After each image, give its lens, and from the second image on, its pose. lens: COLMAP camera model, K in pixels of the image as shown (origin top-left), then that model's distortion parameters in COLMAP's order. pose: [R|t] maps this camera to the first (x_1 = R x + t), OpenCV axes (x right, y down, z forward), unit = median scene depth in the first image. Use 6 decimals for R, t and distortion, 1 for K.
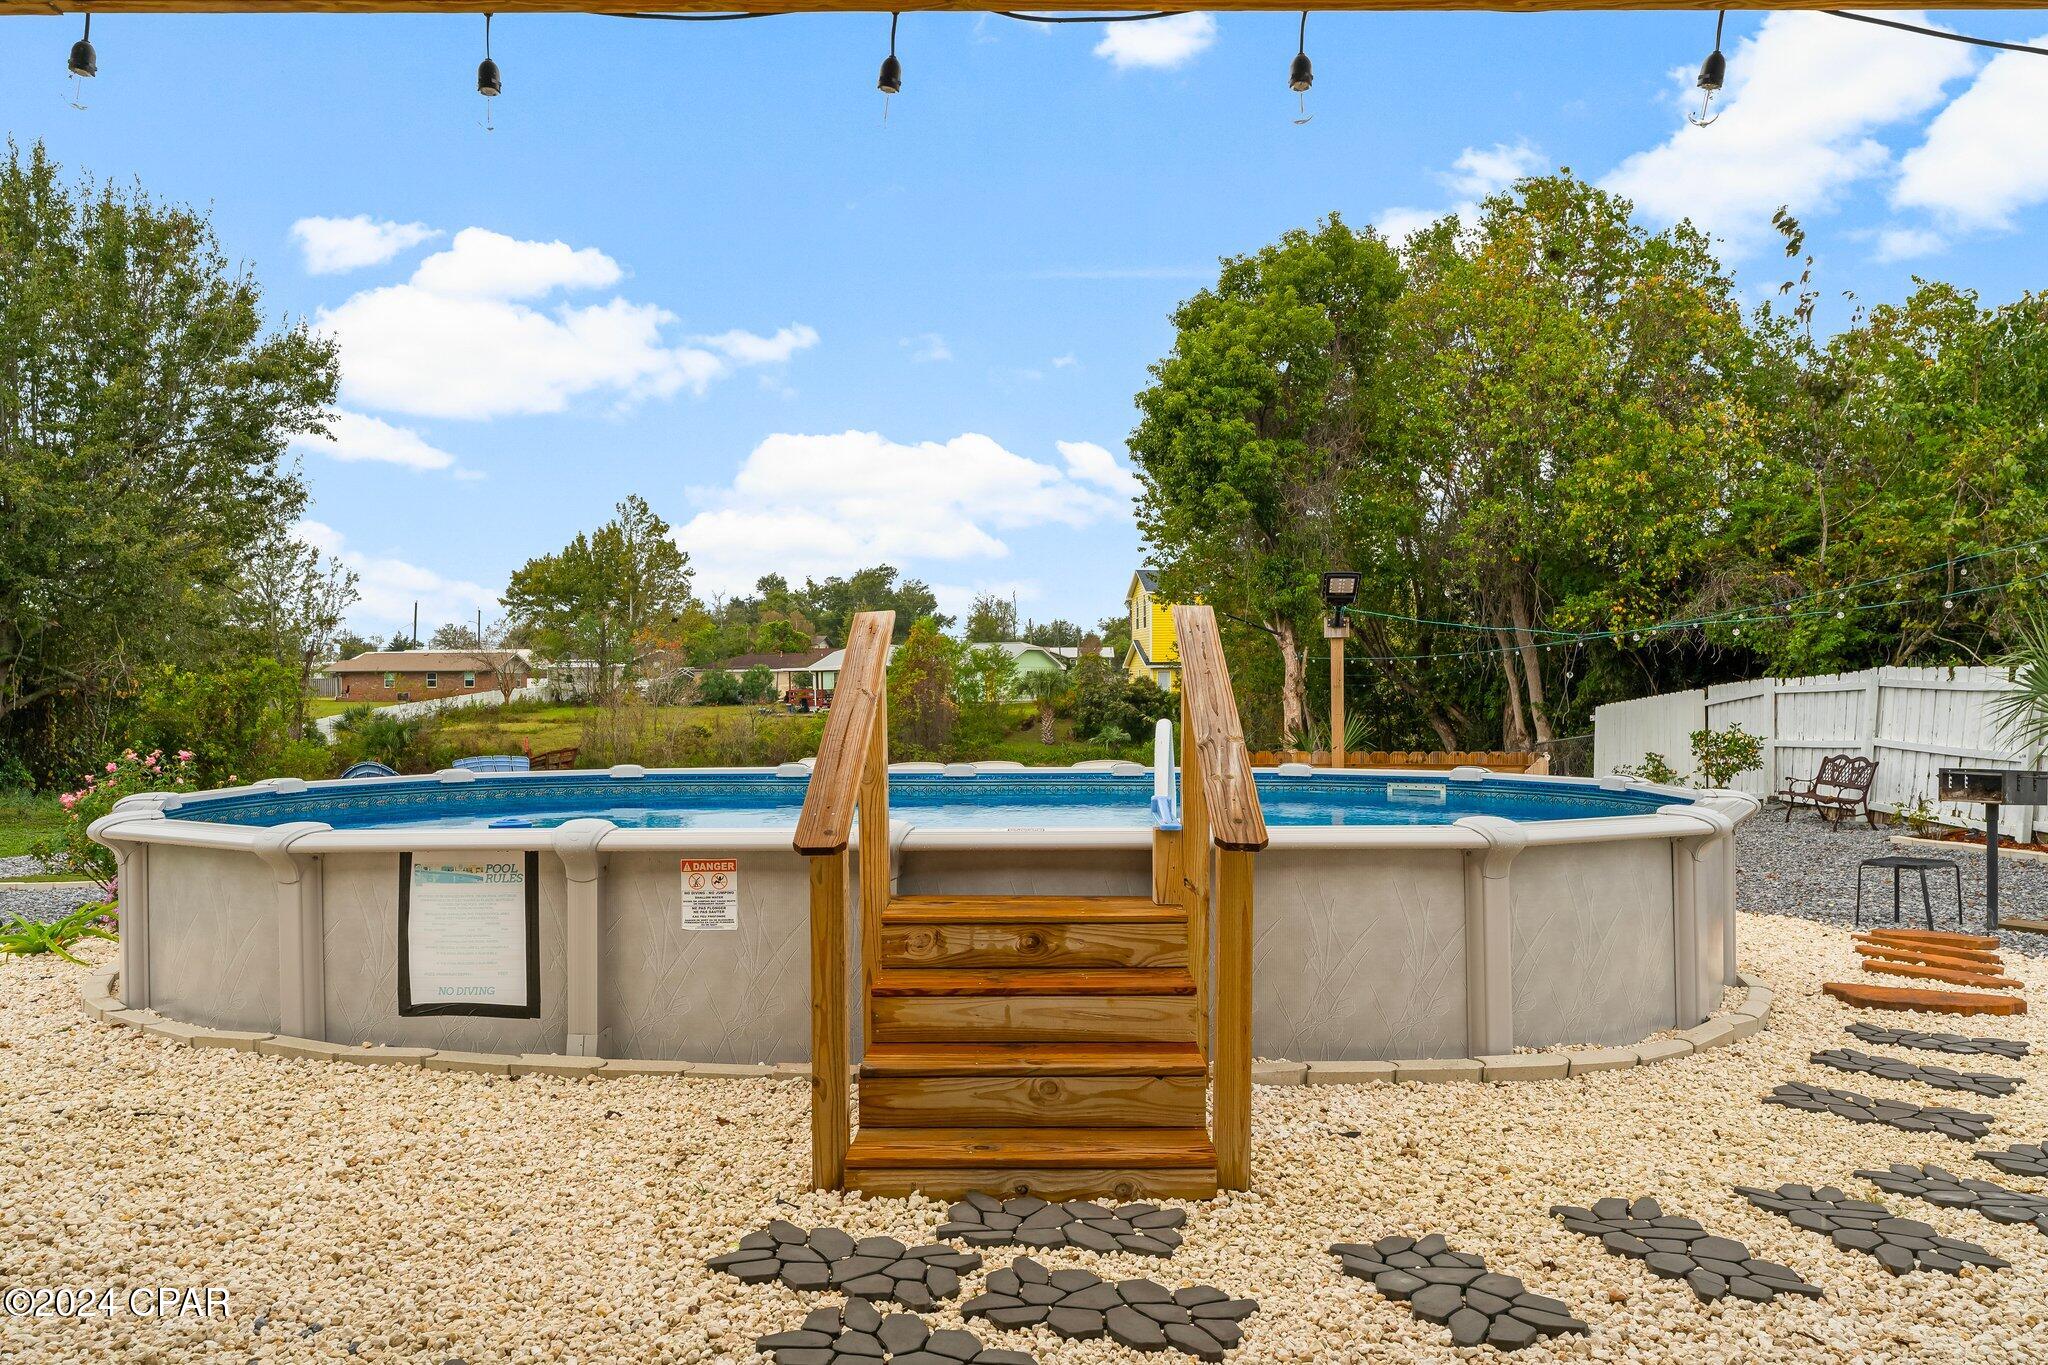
lens RADIAL K [[1374.0, 0, 1015.0], [0, 1374.0, 693.1], [0, 0, 1]] dist [0.006704, -0.006078]
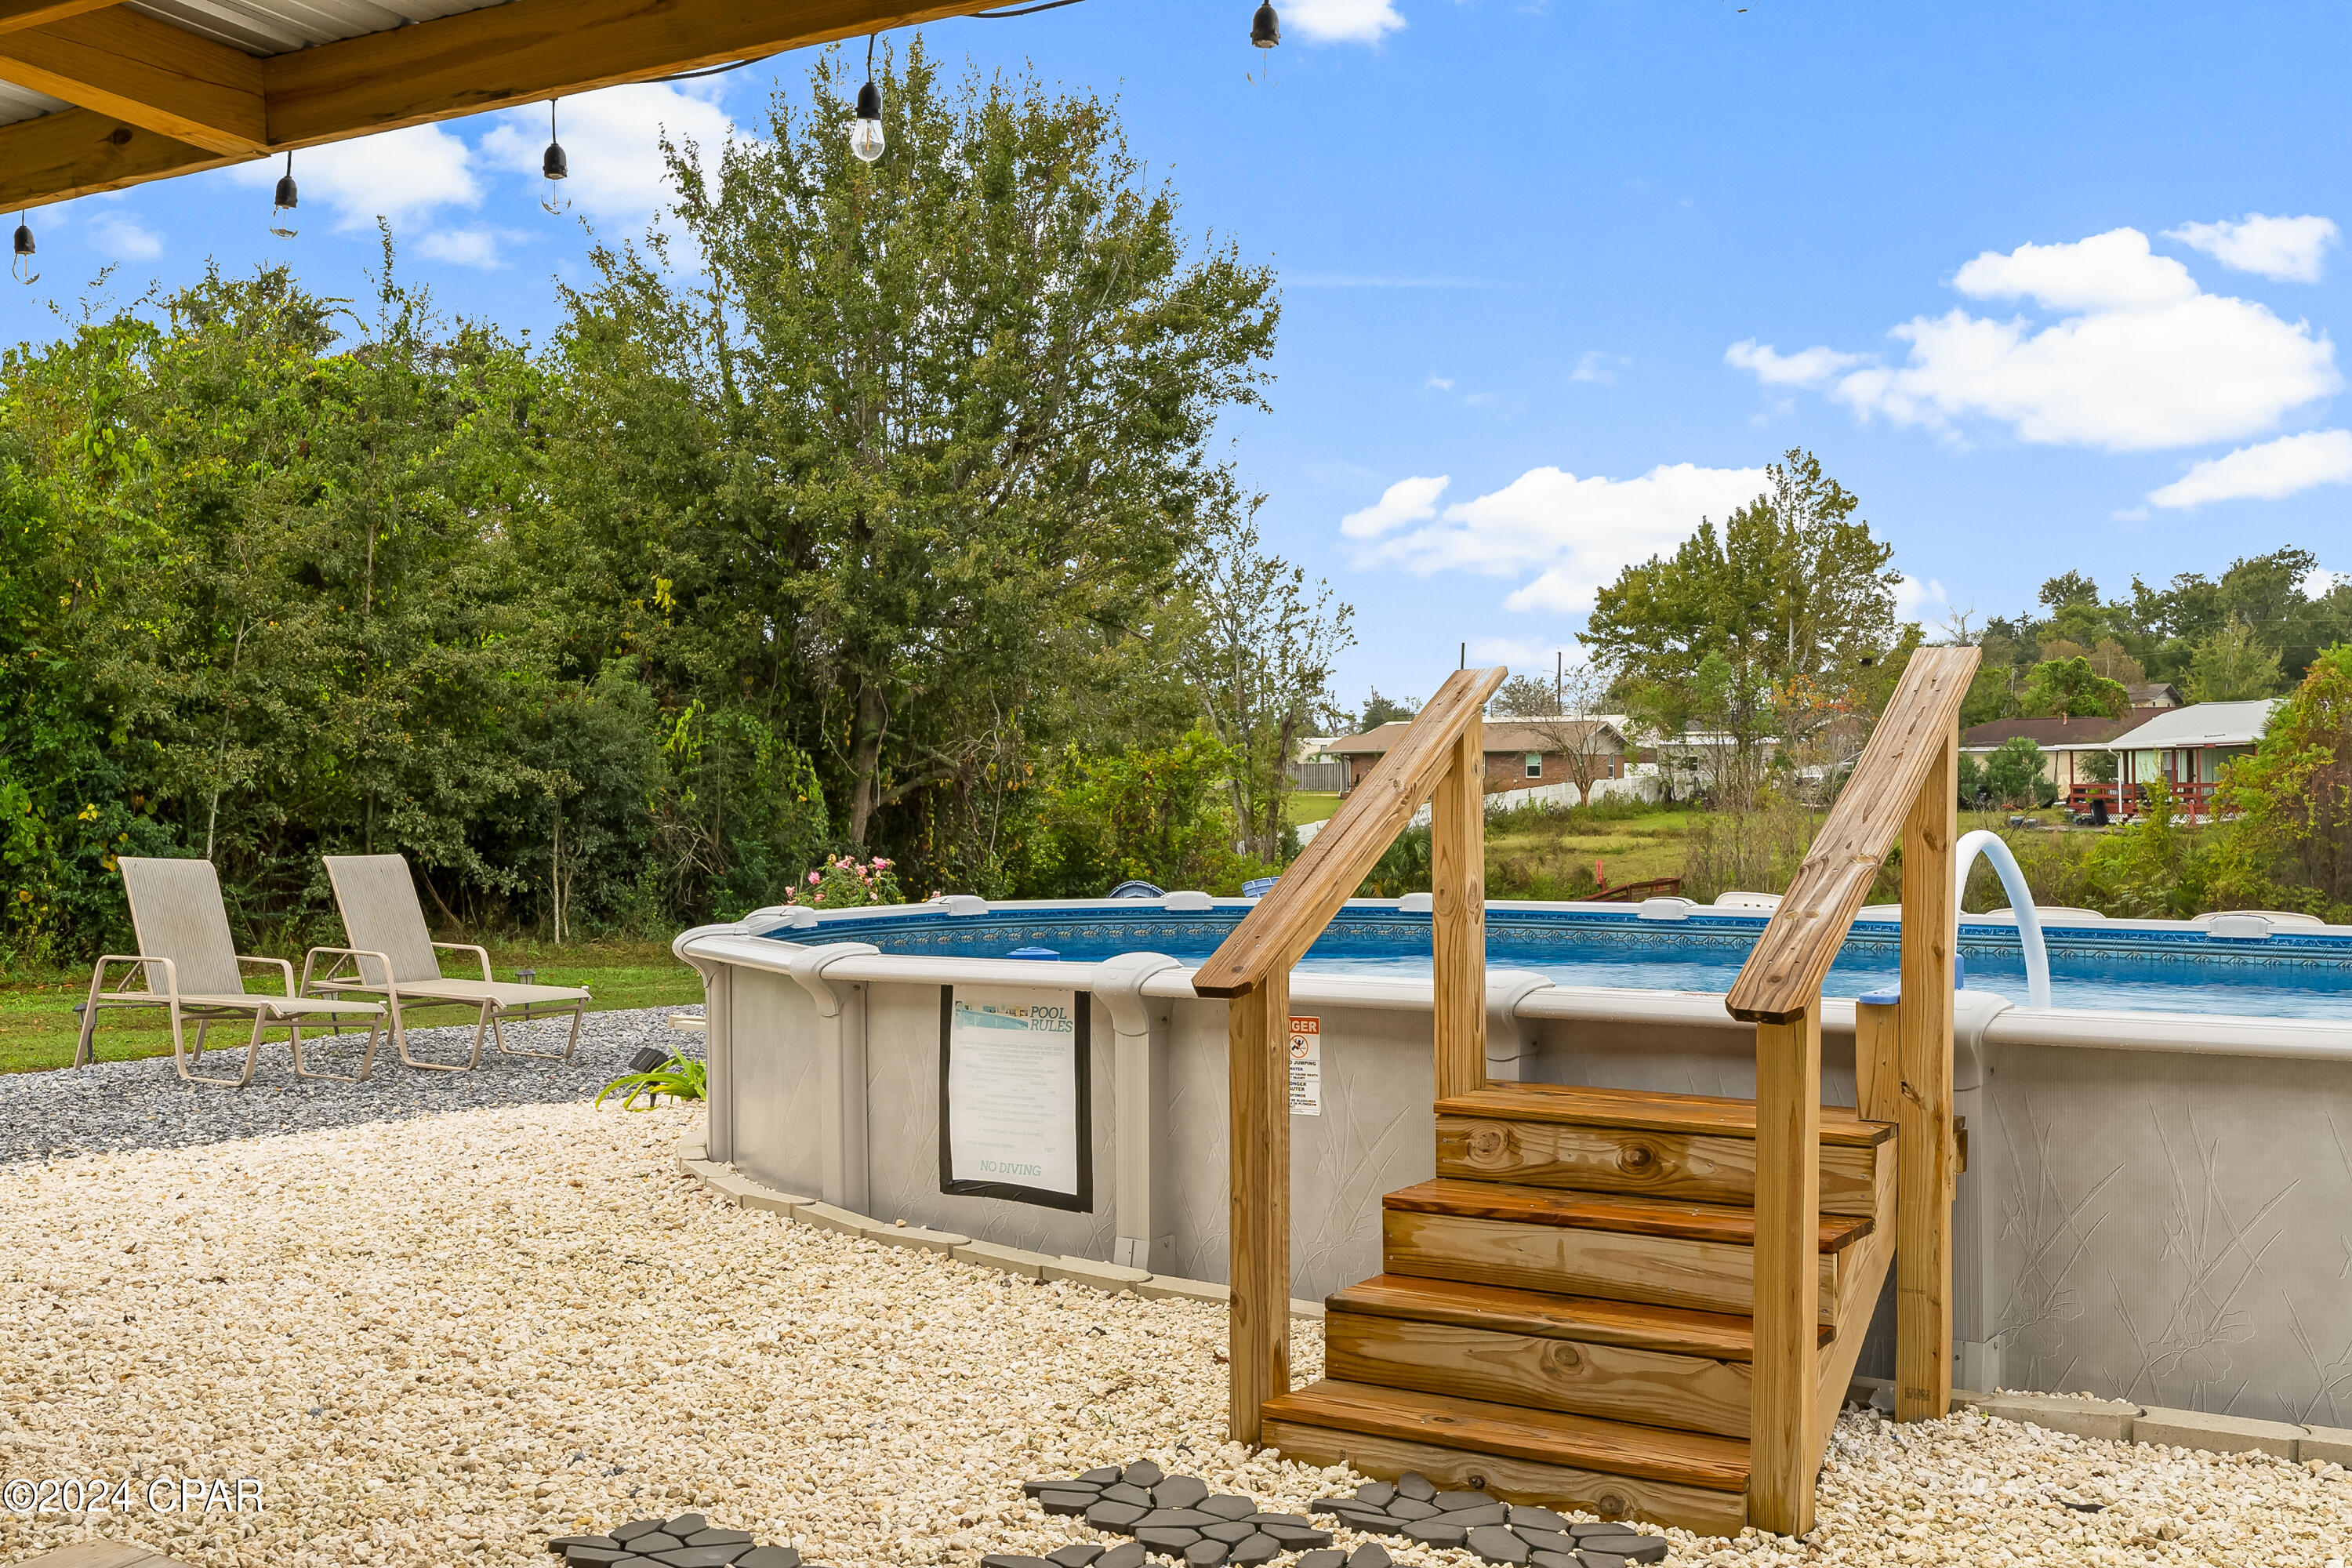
lens RADIAL K [[2380.8, 0, 1158.3], [0, 2380.8, 773.3], [0, 0, 1]] dist [0.003468, 0.000000]
pose [[0.854920, 0.001549, -0.518757, 0.100448], [-0.004849, 0.999976, -0.005005, 0.000073], [0.518737, 0.006794, 0.854907, -0.028892]]
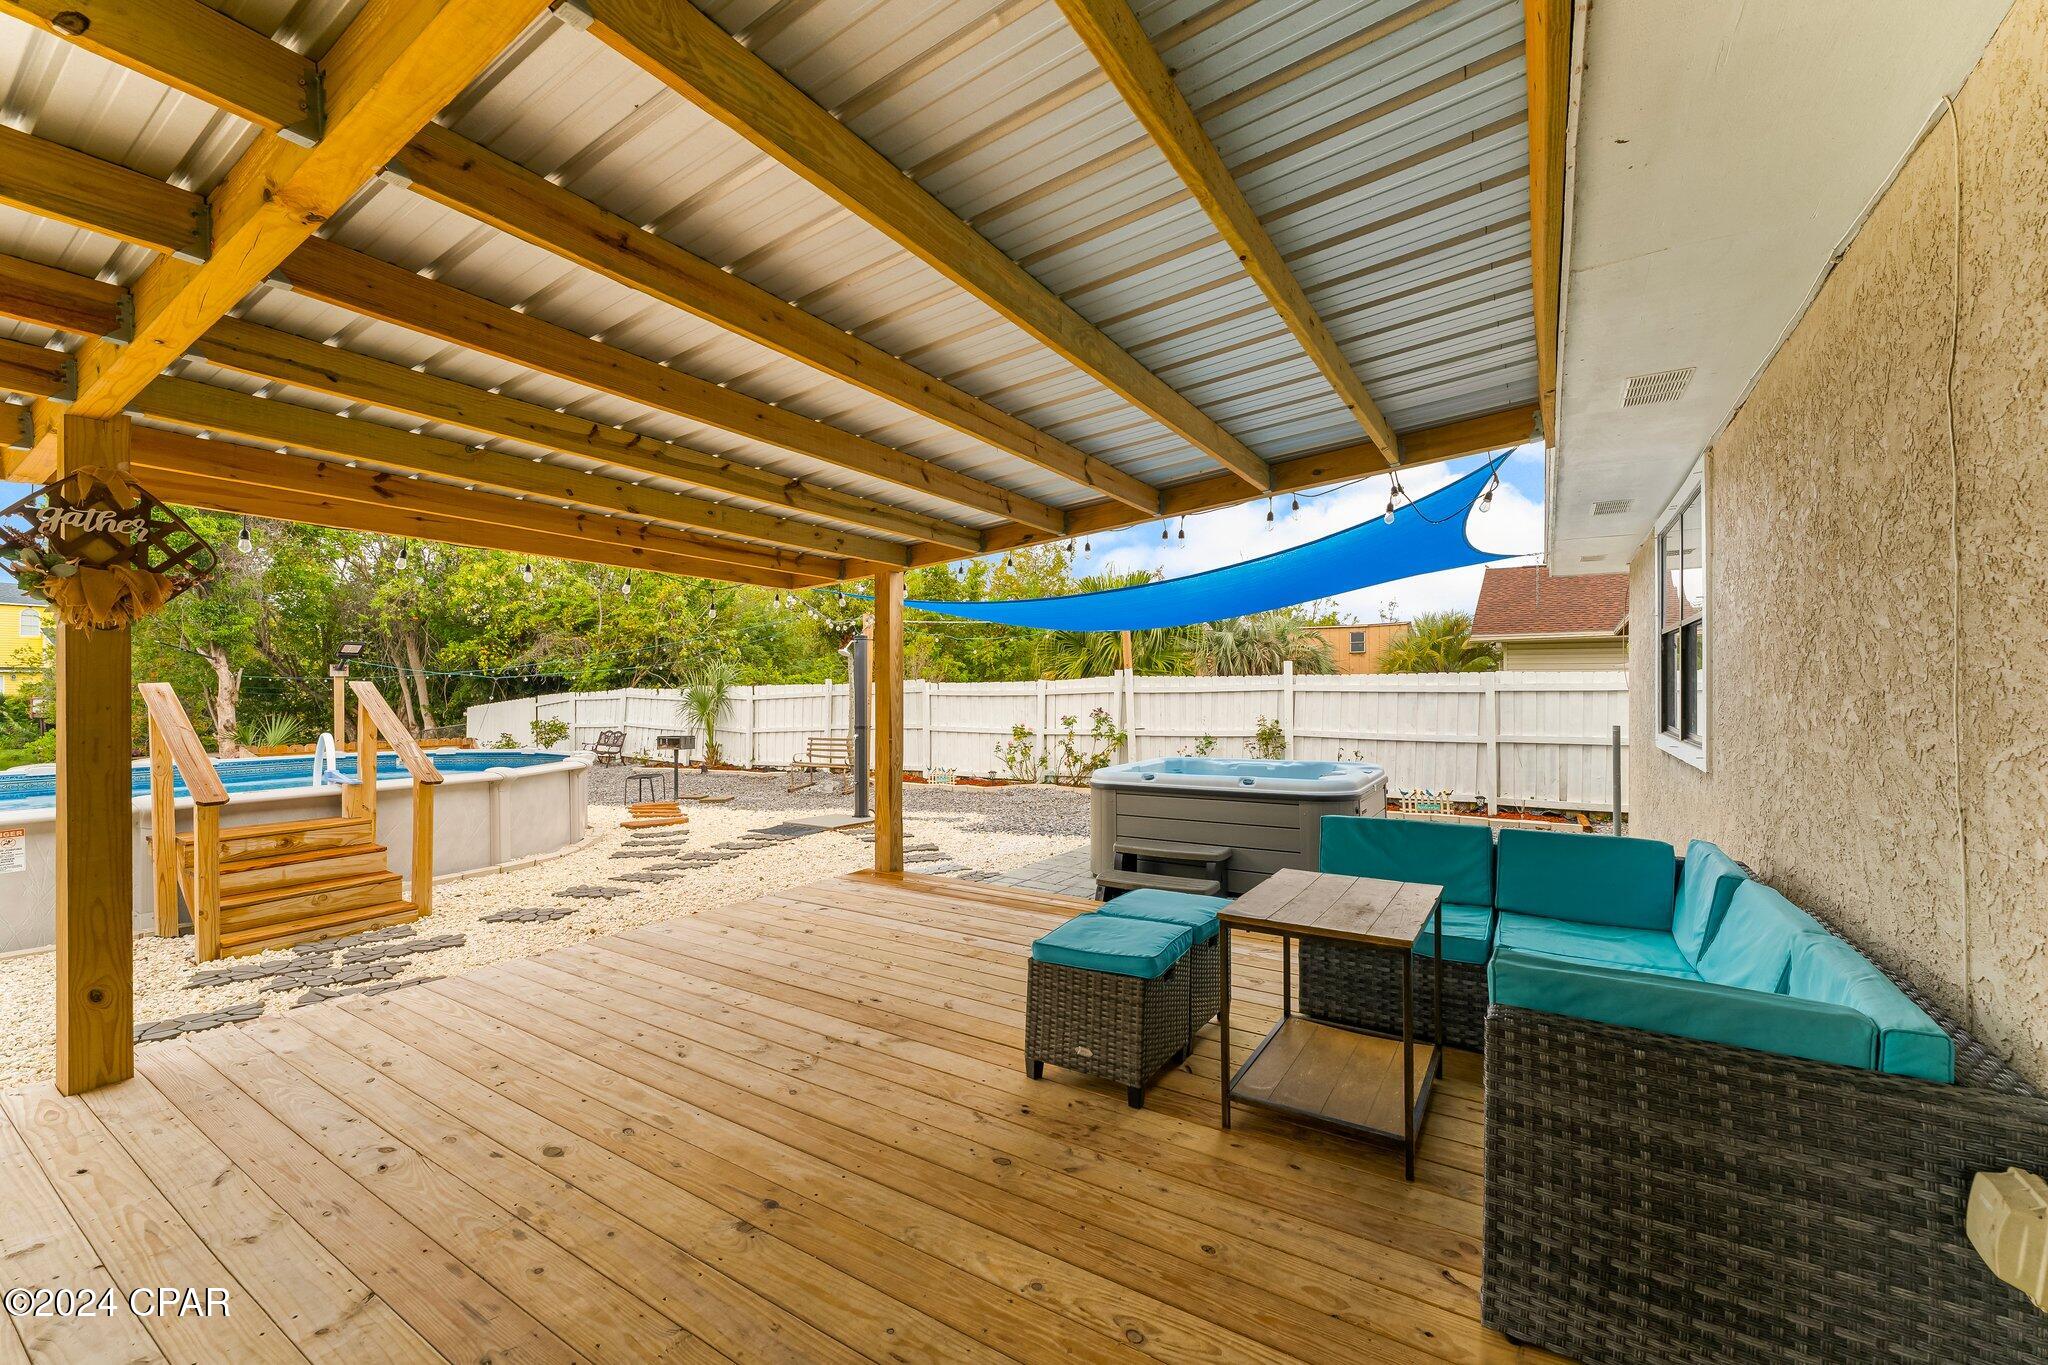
lens RADIAL K [[828.6, 0, 1018.8], [0, 828.6, 687.3], [0, 0, 1]] dist [0.002675, -0.000249]
pose [[0.527120, 0.002552, 0.849787, -0.115876], [0.001457, 0.999991, -0.003908, -0.012439], [-0.849789, 0.003298, 0.527112, -0.154743]]
